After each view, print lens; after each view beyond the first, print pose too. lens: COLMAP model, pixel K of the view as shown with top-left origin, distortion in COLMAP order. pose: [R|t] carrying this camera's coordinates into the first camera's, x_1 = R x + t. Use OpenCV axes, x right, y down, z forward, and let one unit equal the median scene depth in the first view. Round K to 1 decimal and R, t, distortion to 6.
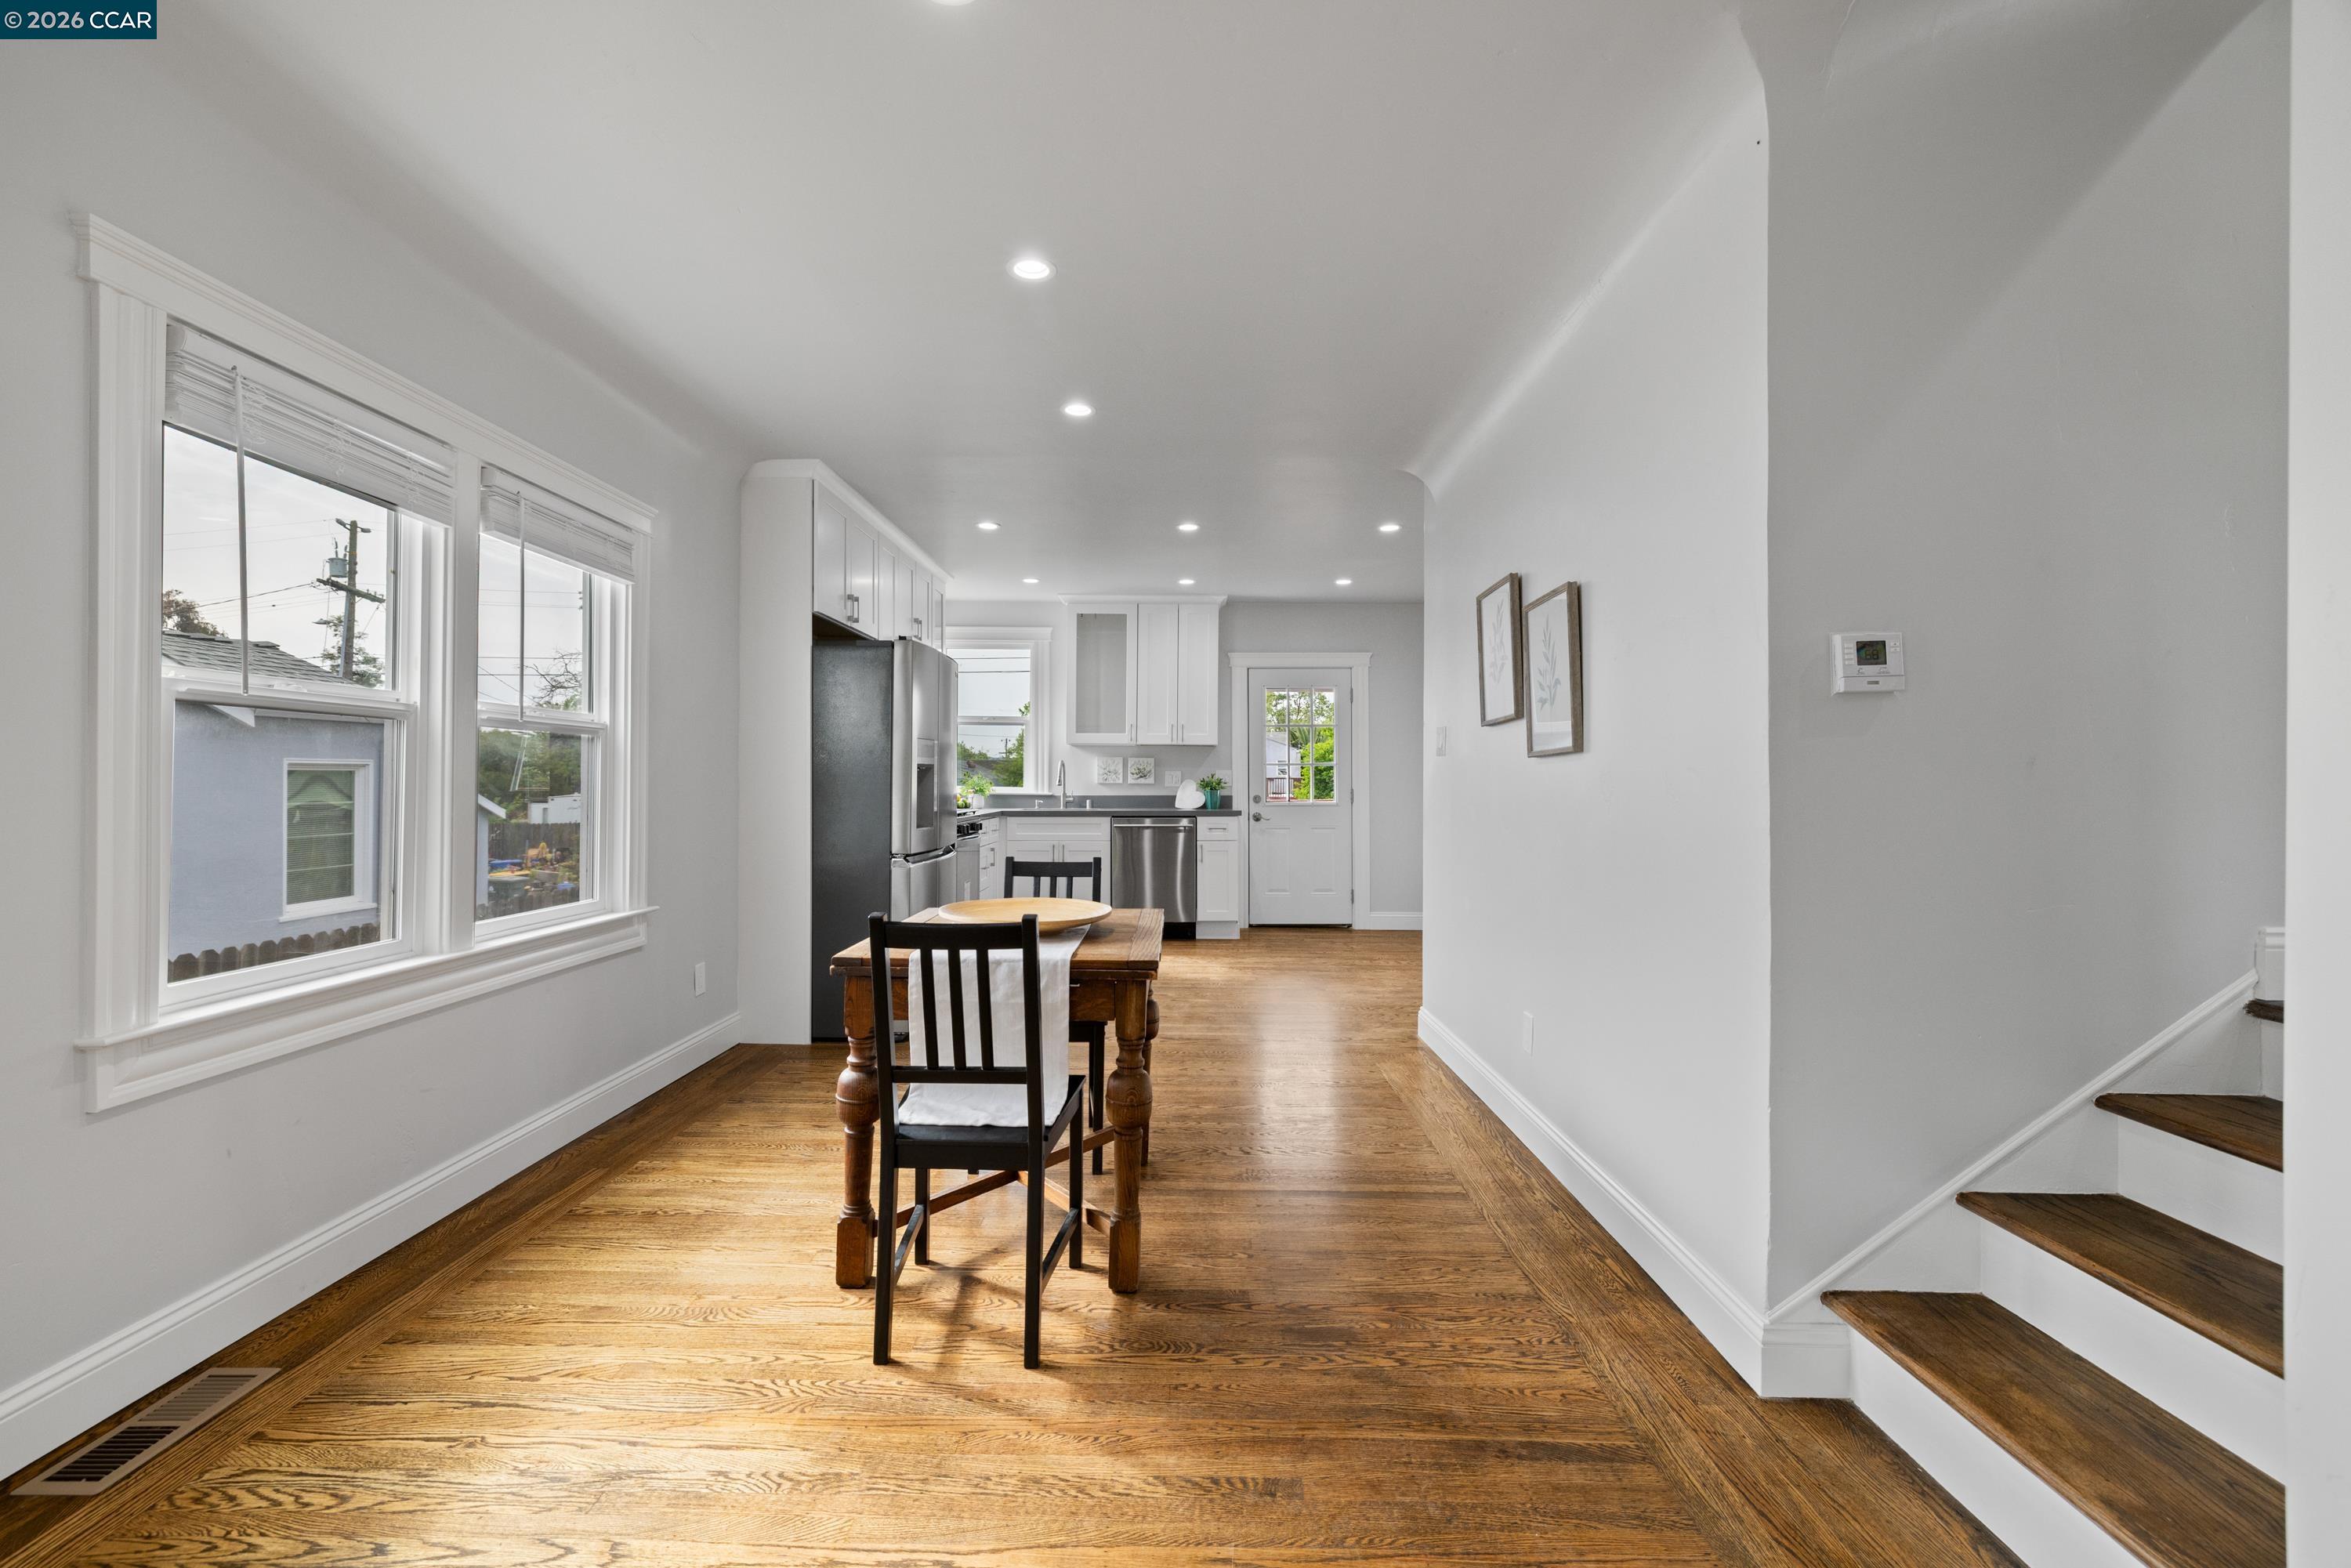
lens RADIAL K [[1015.7, 0, 1165.3], [0, 1015.7, 772.9], [0, 0, 1]] dist [0.004160, 0.000182]
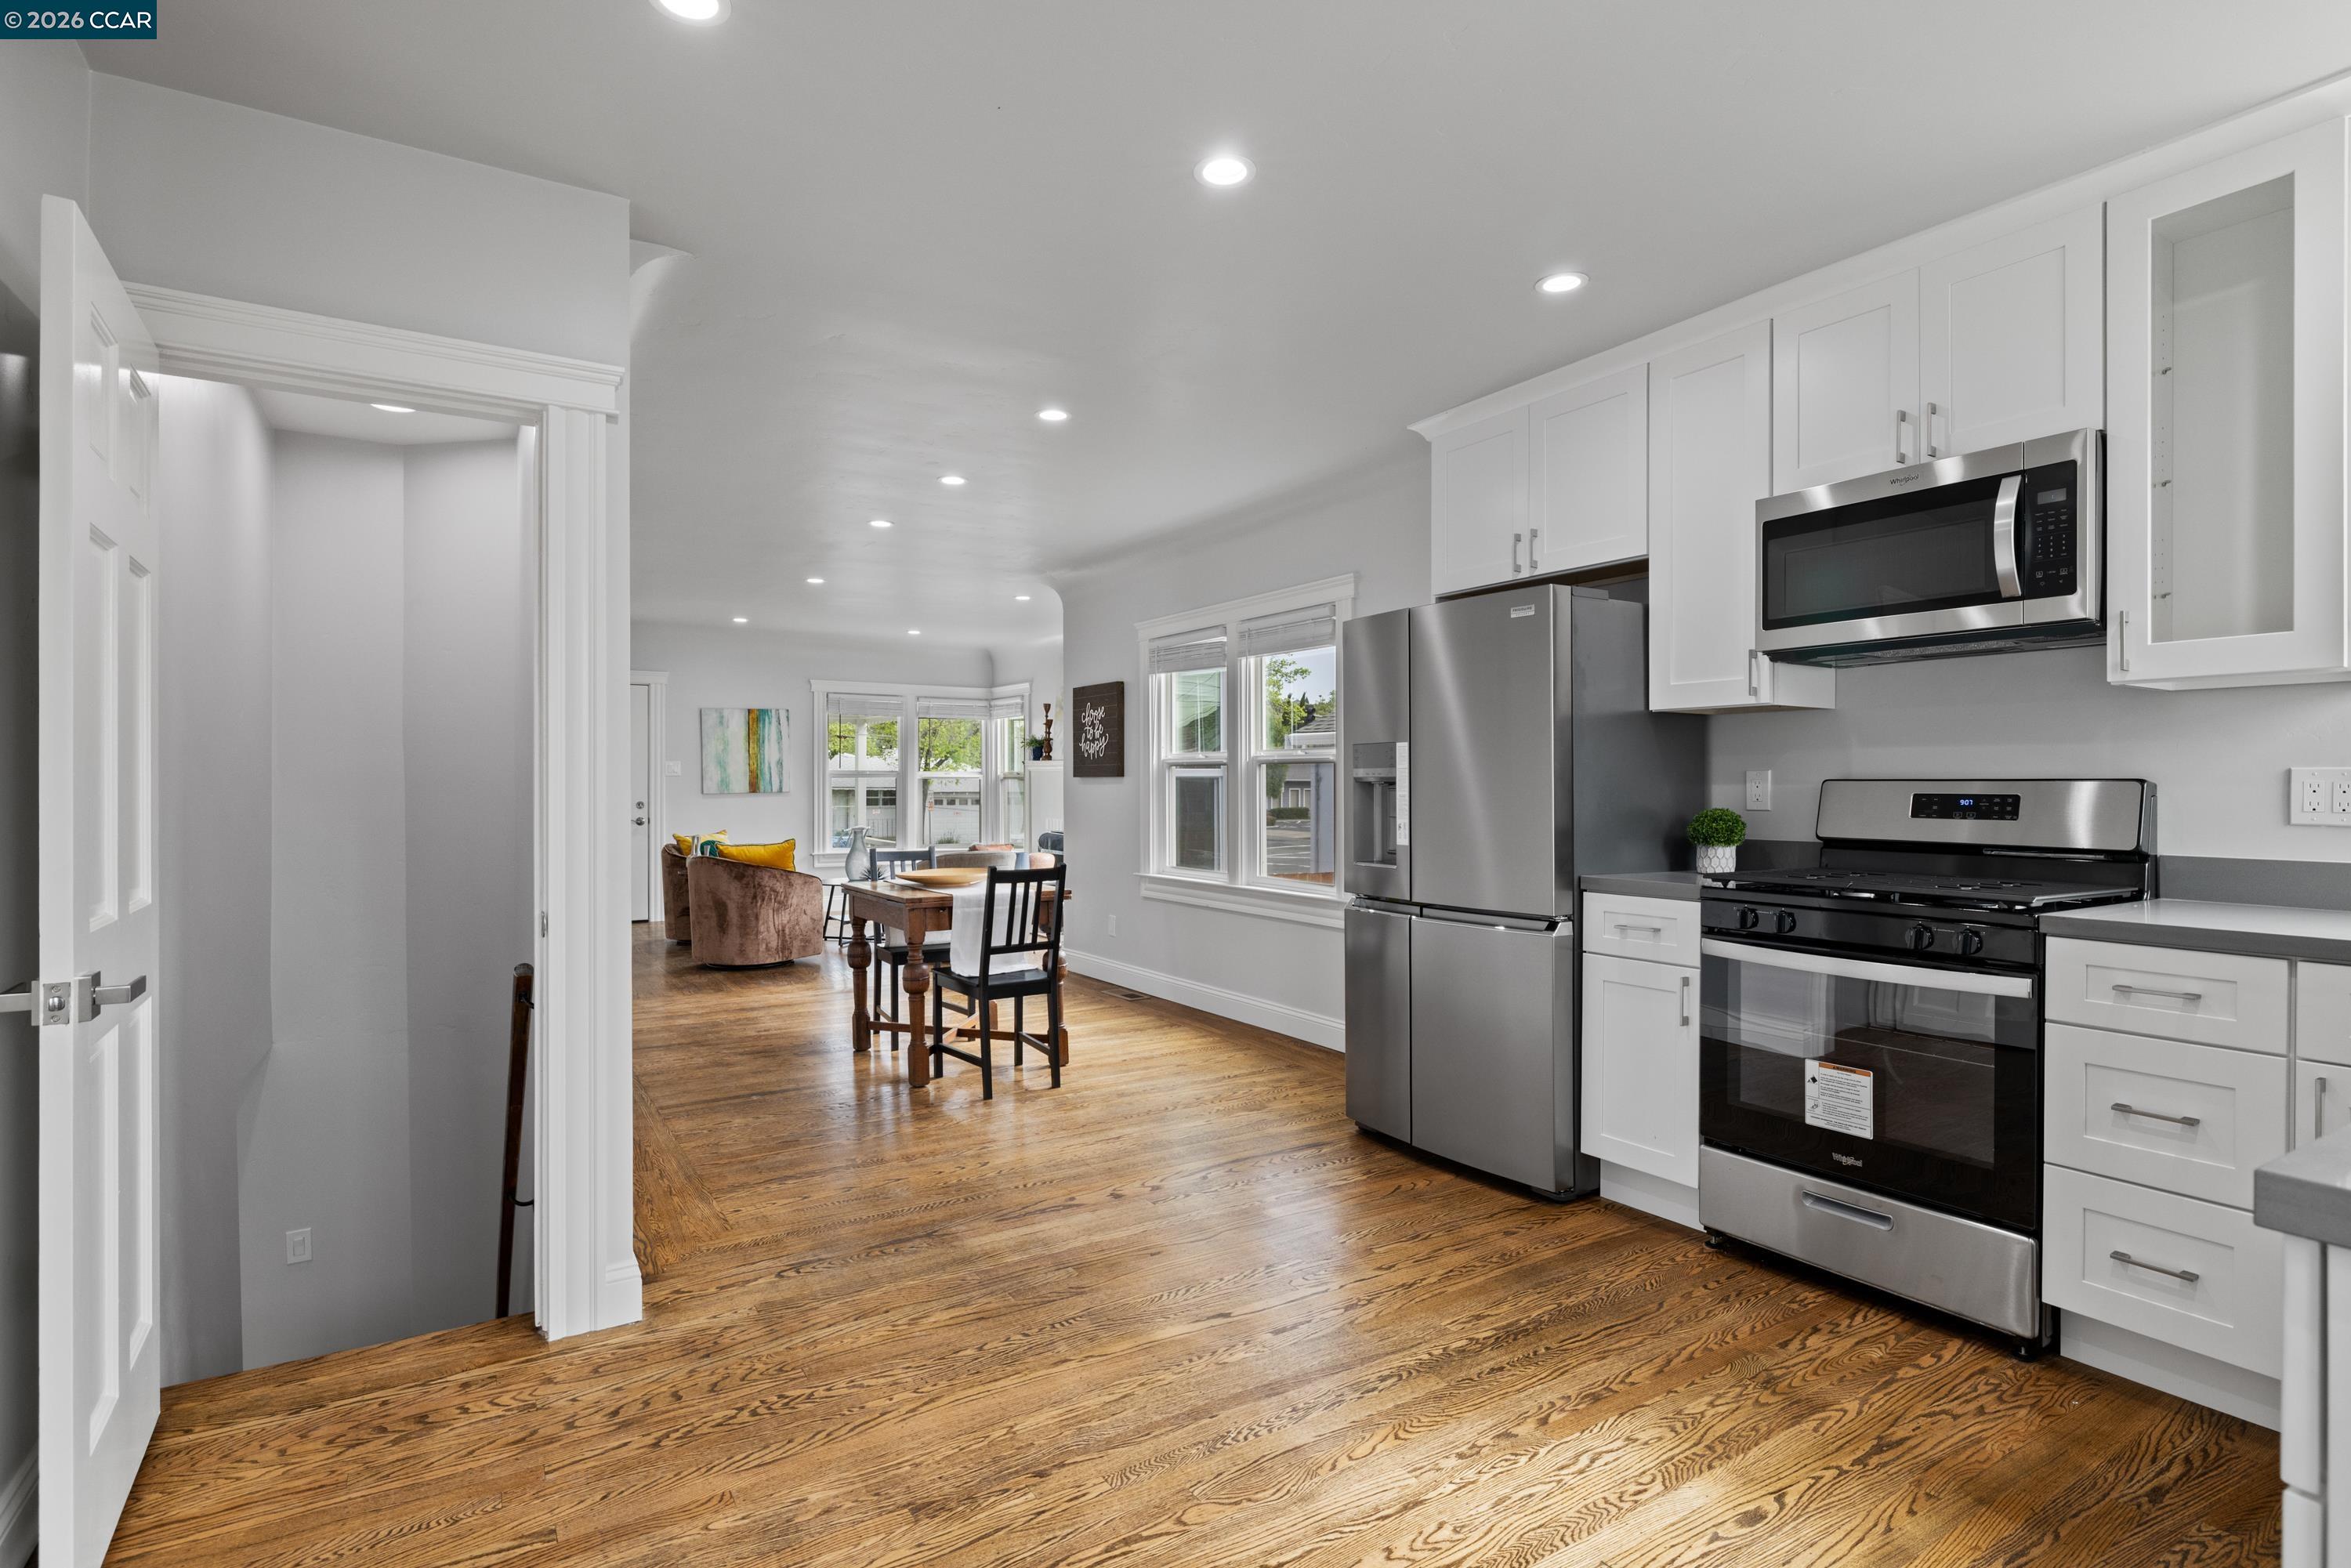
lens RADIAL K [[1171.2, 0, 1171.6], [0, 1171.2, 786.5], [0, 0, 1]] dist [0.000519, 0.000278]
pose [[-0.843096, -0.001387, -0.537762, 0.458798], [0.002760, 0.999972, -0.006906, 0.004182], [0.537756, -0.007307, -0.843069, 2.195178]]
